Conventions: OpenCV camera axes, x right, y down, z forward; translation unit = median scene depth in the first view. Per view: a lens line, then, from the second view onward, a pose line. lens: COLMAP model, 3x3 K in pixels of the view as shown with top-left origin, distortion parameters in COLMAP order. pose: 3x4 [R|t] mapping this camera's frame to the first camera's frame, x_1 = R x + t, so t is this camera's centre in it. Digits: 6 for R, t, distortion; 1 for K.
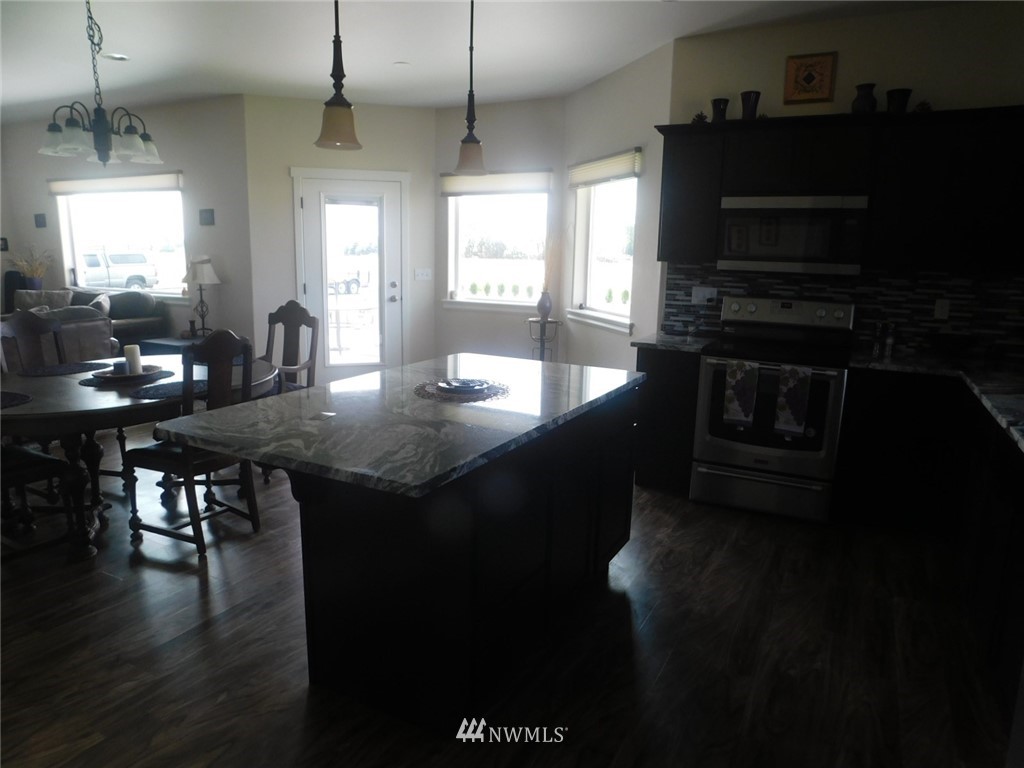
lens RADIAL K [[675.0, 0, 510.8], [0, 675.0, 388.8], [0, 0, 1]] dist [-0.086420, 0.071998]
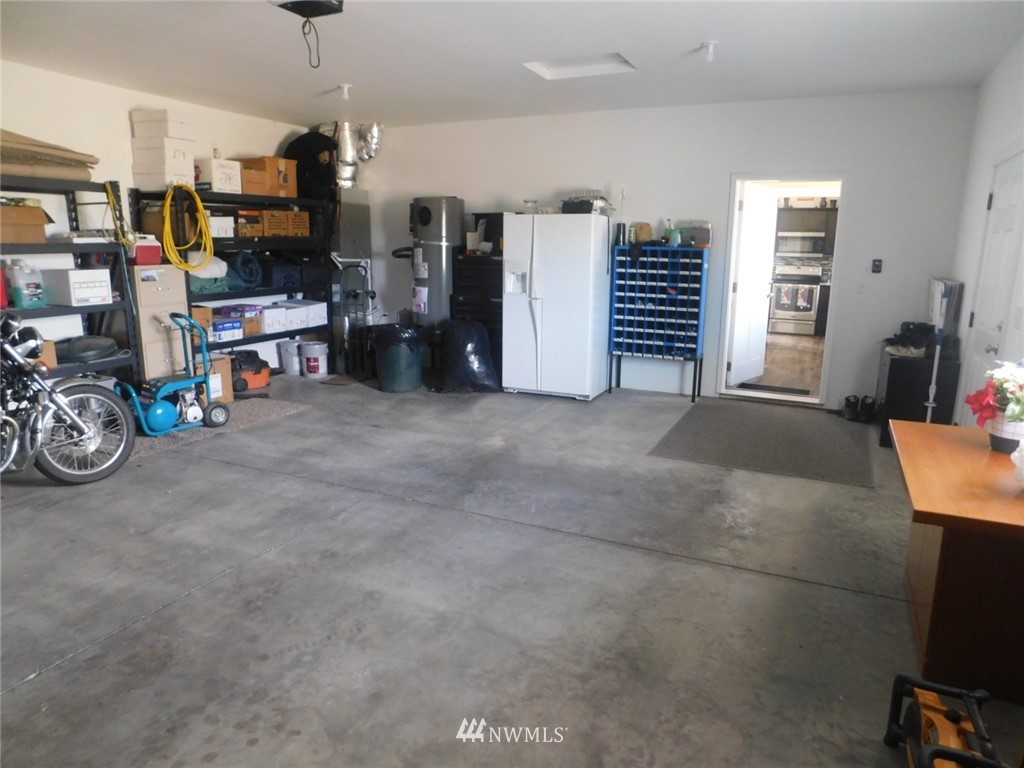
lens RADIAL K [[675.0, 0, 510.8], [0, 675.0, 388.8], [0, 0, 1]] dist [-0.086420, 0.071998]
pose [[0.999345, -0.013604, 0.033540, -1.124792], [0.013329, 0.999876, 0.008386, 0.429441], [-0.033650, -0.007933, 0.999402, -2.216797]]
